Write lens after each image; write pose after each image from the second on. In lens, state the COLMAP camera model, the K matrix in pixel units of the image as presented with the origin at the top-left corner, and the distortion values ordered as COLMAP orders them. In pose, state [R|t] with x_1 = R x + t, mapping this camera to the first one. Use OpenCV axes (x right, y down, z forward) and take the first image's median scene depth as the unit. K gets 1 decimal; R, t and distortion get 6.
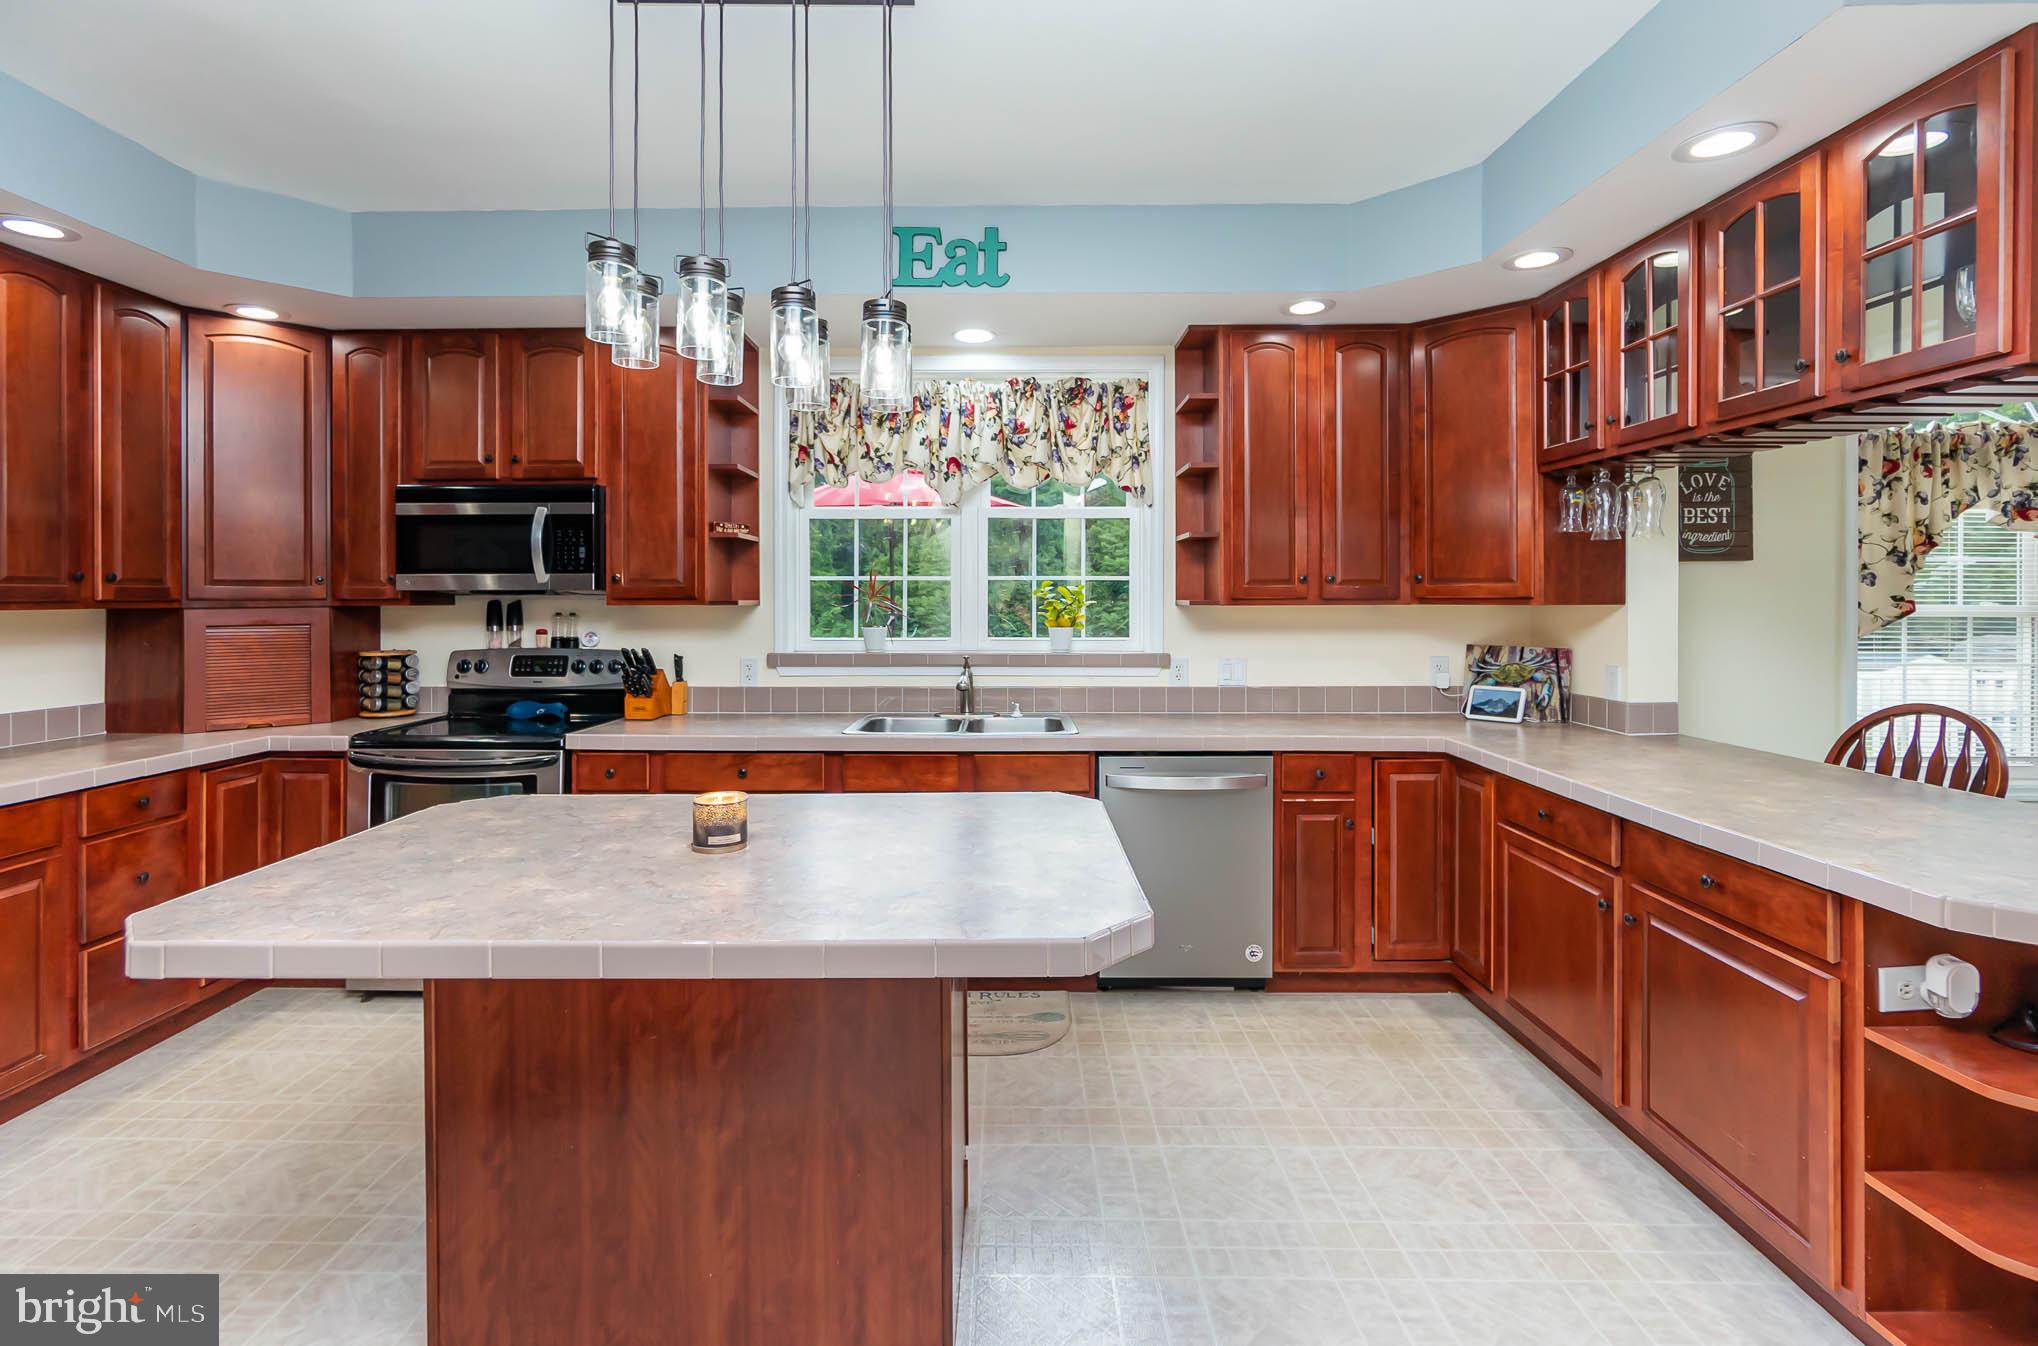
lens RADIAL K [[913.1, 0, 1010.2], [0, 913.1, 602.2], [0, 0, 1]] dist [0.000927, 0.000416]
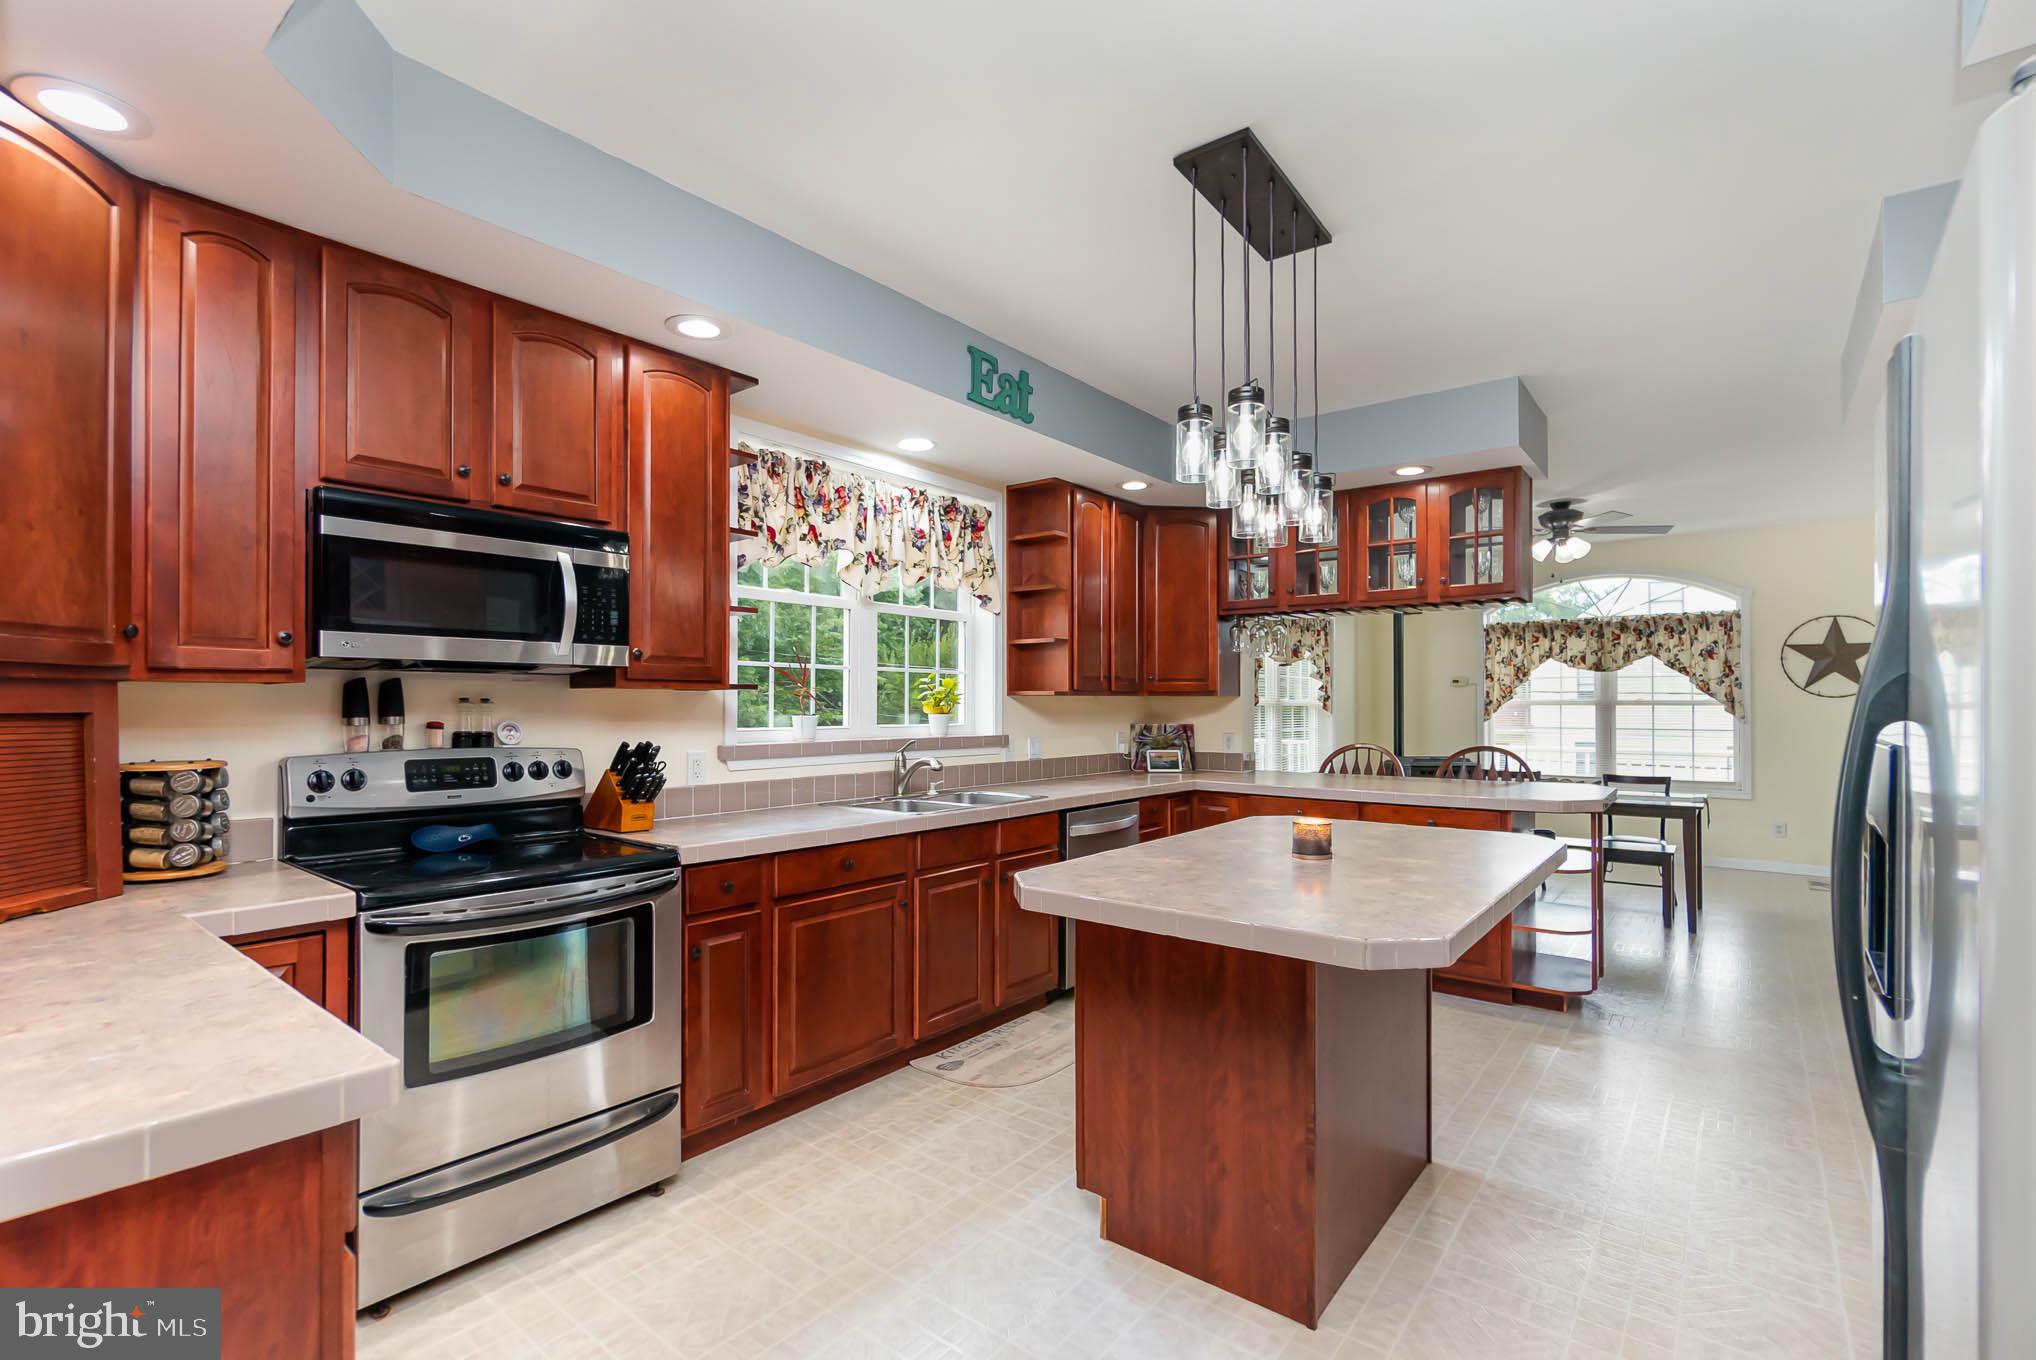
lens RADIAL K [[907.5, 0, 1015.4], [0, 907.5, 699.9], [0, 0, 1]] dist [0.000240, 0.006986]
pose [[0.622324, 0.005999, 0.782736, -0.779745], [0.003214, 0.999943, -0.010219, 0.021650], [-0.782753, 0.008876, 0.622269, 0.232752]]
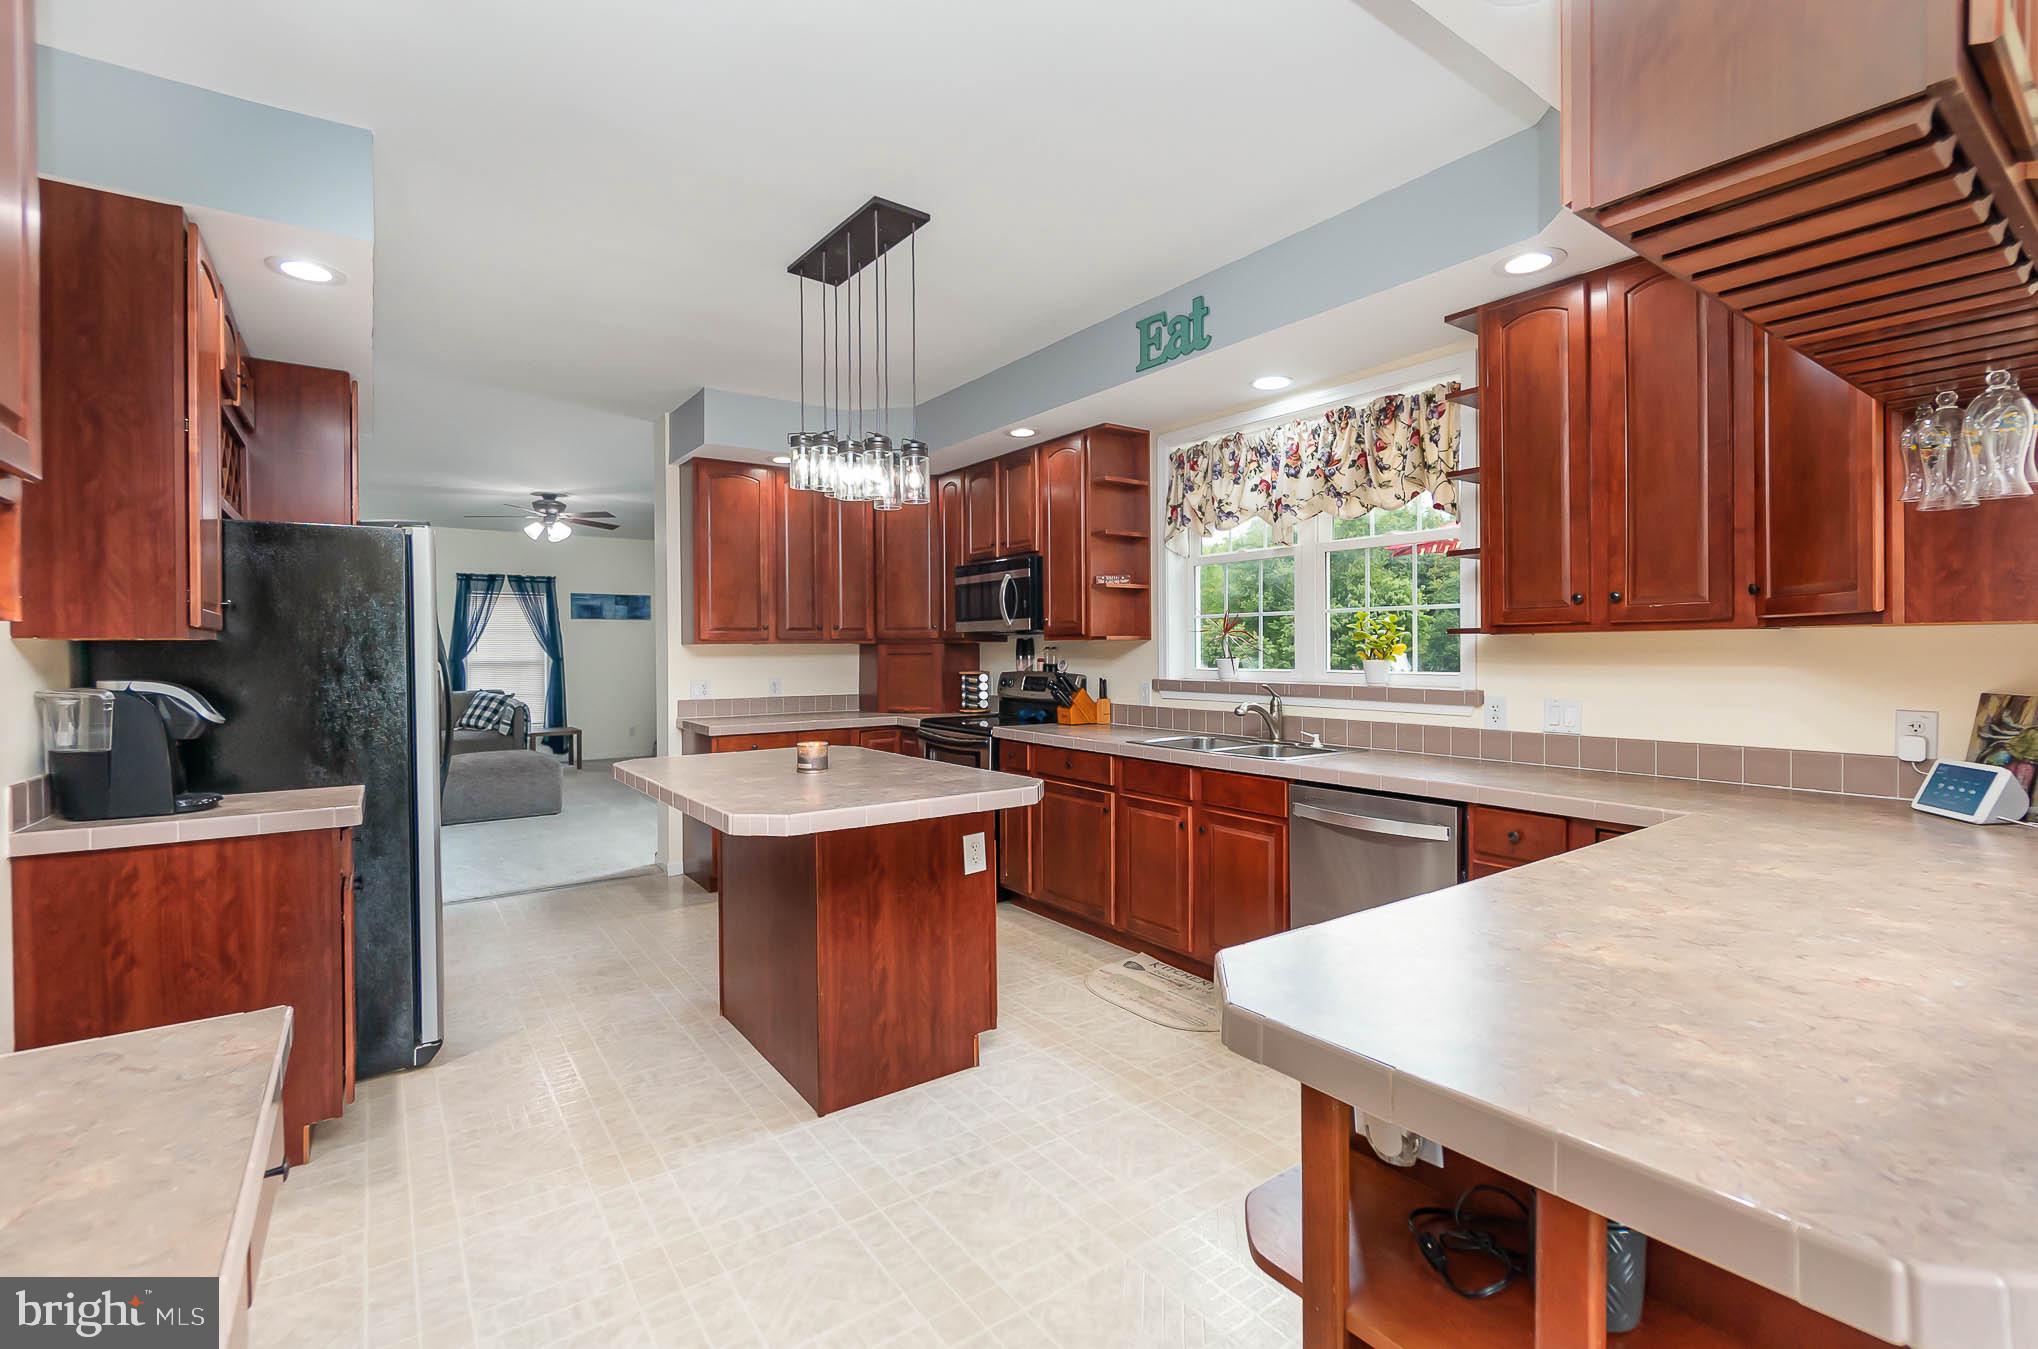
lens RADIAL K [[912.2, 0, 1023.8], [0, 912.2, 655.9], [0, 0, 1]] dist [0.003064, 0.000382]
pose [[0.589508, 0.004079, -0.807752, 0.624572], [0.001896, 0.999978, 0.006433, 0.016750], [0.807760, -0.005324, 0.589487, 0.139190]]
